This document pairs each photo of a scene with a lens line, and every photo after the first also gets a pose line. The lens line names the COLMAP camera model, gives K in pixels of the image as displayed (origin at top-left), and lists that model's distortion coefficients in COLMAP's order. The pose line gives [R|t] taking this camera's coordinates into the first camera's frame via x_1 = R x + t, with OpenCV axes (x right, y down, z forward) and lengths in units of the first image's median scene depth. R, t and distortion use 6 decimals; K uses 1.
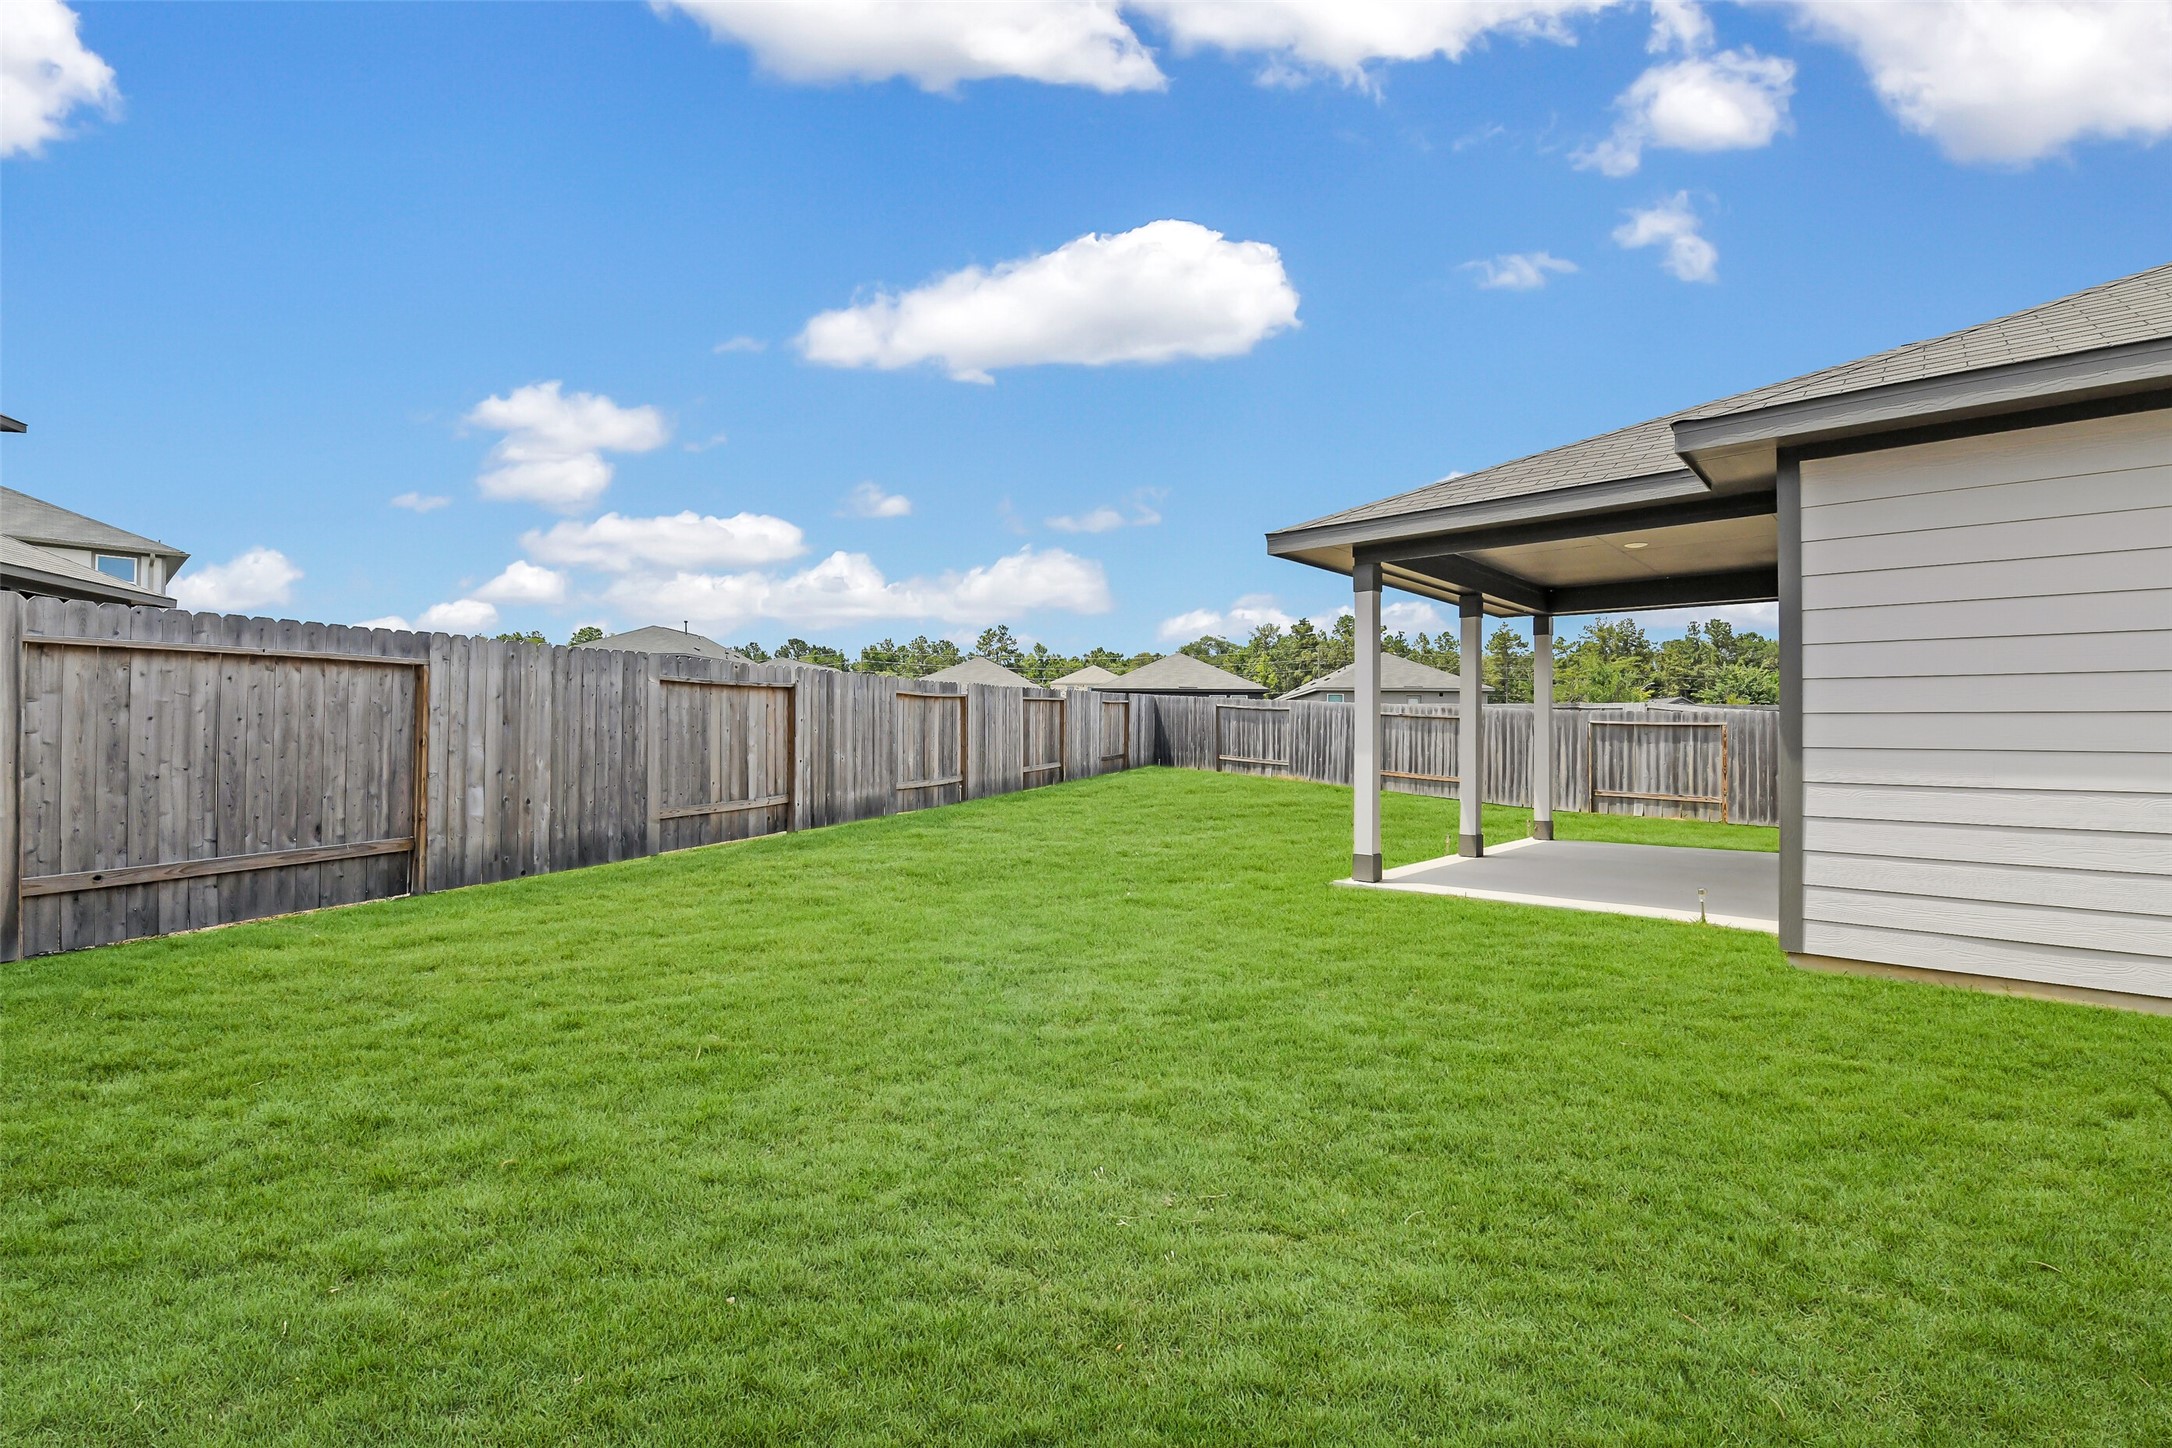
lens RADIAL K [[957.9, 0, 1086.0], [0, 957.9, 724.0], [0, 0, 1]] dist [0.000839, -0.000165]
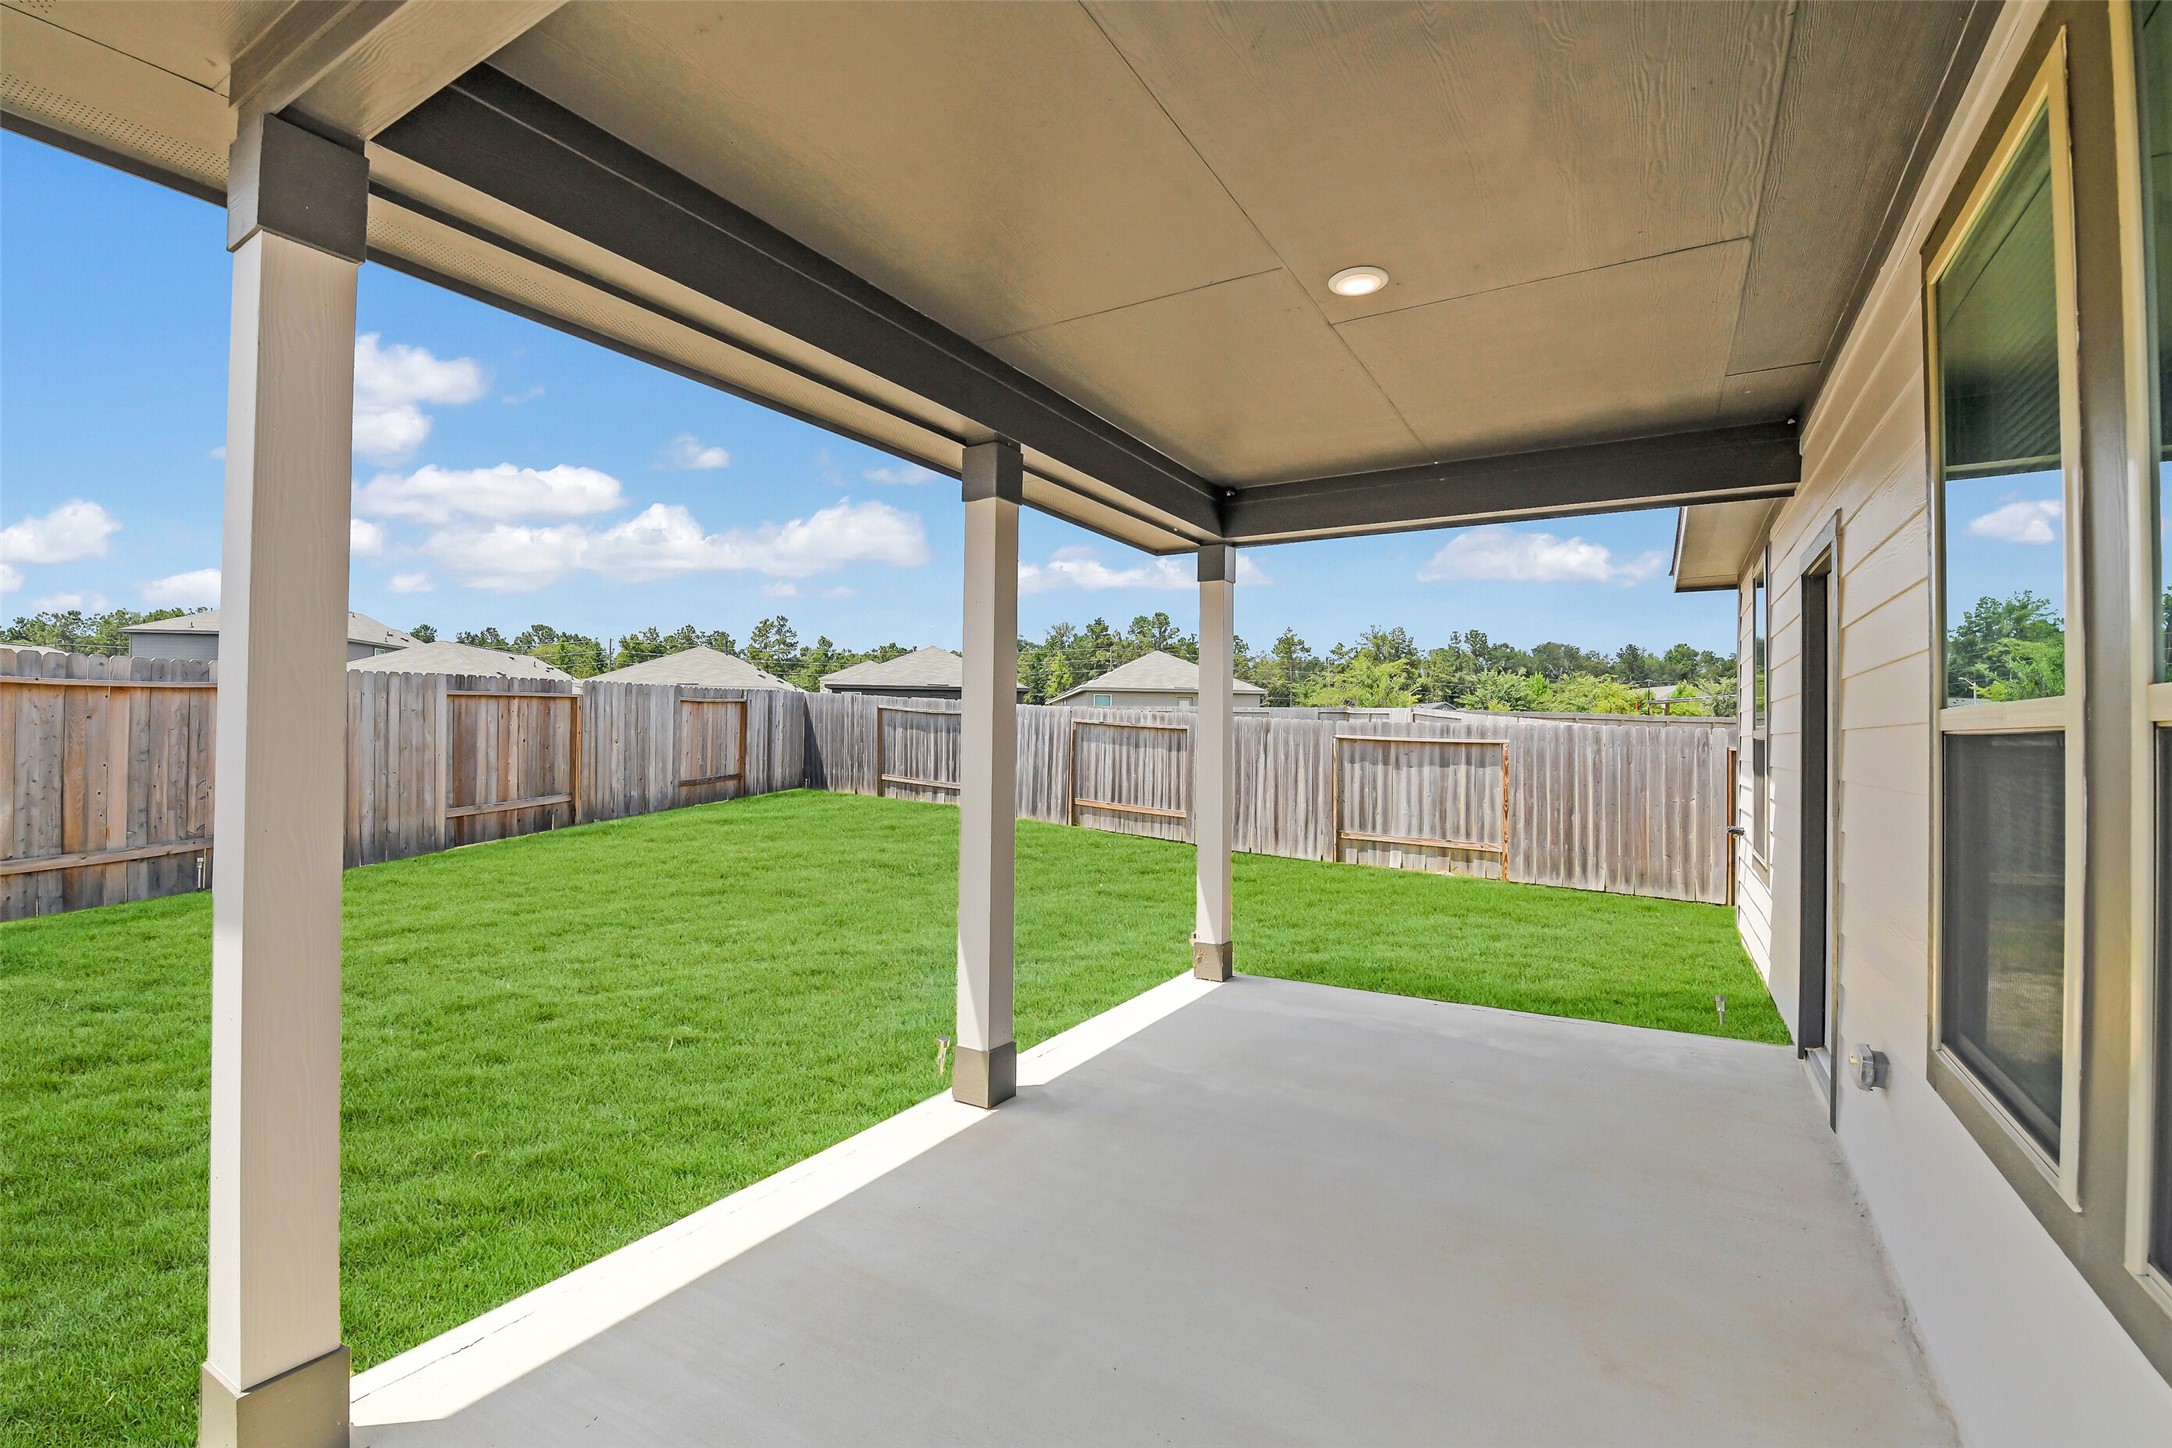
lens RADIAL K [[957.9, 0, 1086.0], [0, 957.9, 724.0], [0, 0, 1]] dist [0.000839, -0.000165]
pose [[0.980358, 0.007141, 0.197099, 0.153499], [-0.007339, 0.999973, 0.000272, -0.007858], [-0.197091, -0.001713, 0.980384, 0.253907]]
